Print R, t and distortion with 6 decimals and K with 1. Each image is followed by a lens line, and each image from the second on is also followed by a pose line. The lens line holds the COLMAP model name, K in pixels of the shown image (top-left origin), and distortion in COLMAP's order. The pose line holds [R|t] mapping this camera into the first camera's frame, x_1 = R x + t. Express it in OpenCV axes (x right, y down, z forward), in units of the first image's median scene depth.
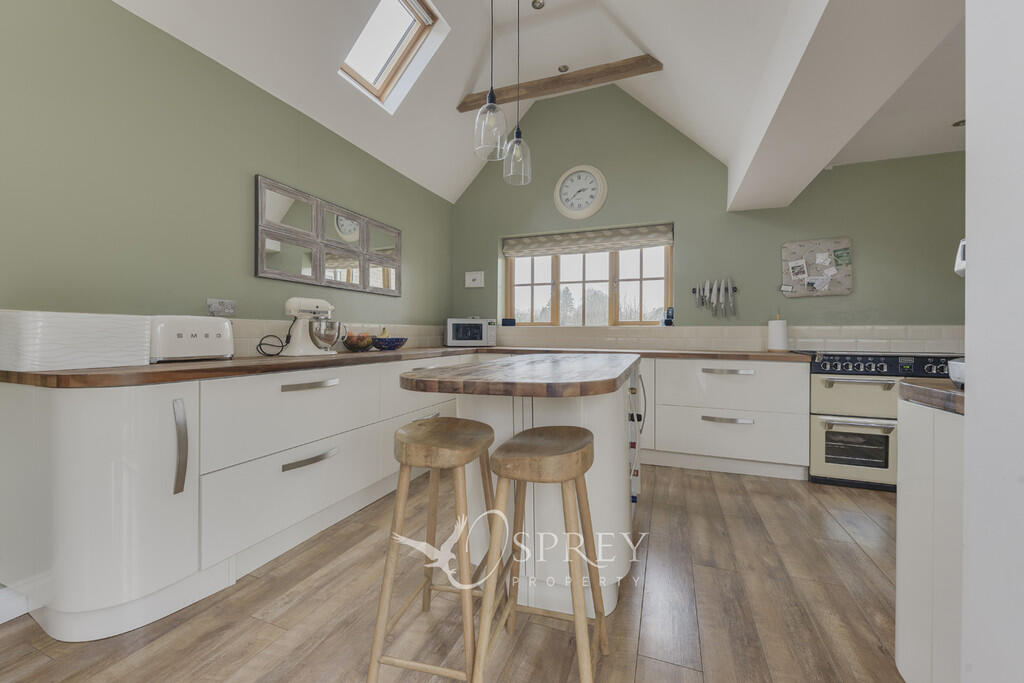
lens RADIAL K [[397.8, 0, 511.4], [0, 397.8, 336.3], [0, 0, 1]] dist [0.001073, 0.000041]
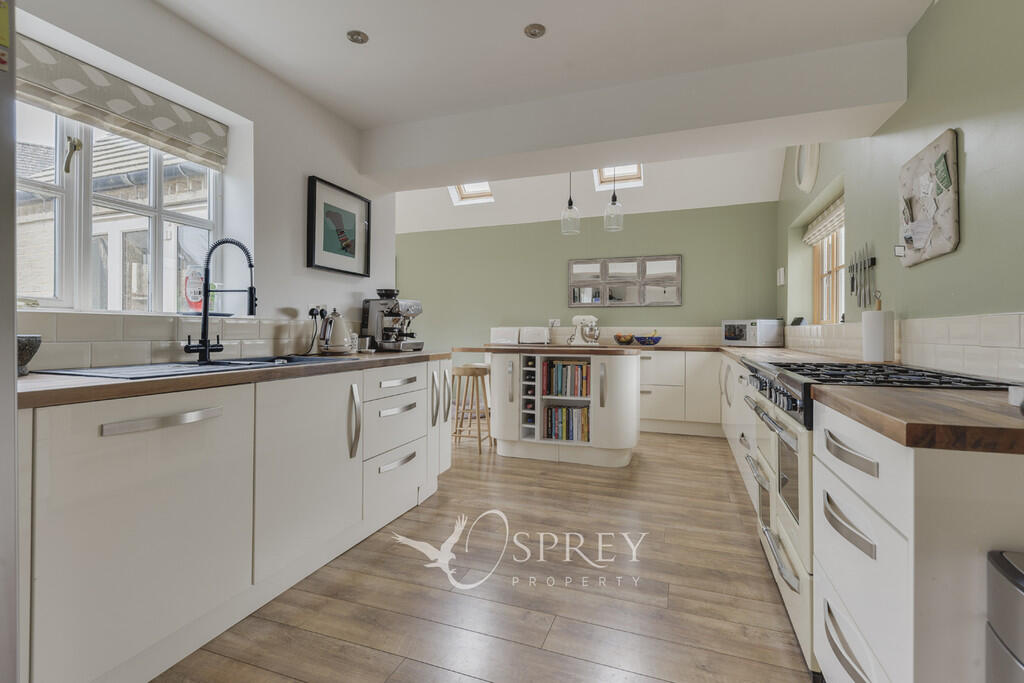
lens RADIAL K [[470.4, 0, 510.1], [0, 470.4, 335.9], [0, 0, 1]] dist [-0.000351, -0.000014]
pose [[0.022025, 0.001951, -0.999756, 1.748659], [-0.012480, 0.999921, 0.001676, 0.004224], [0.999680, 0.012440, 0.022047, 0.589759]]
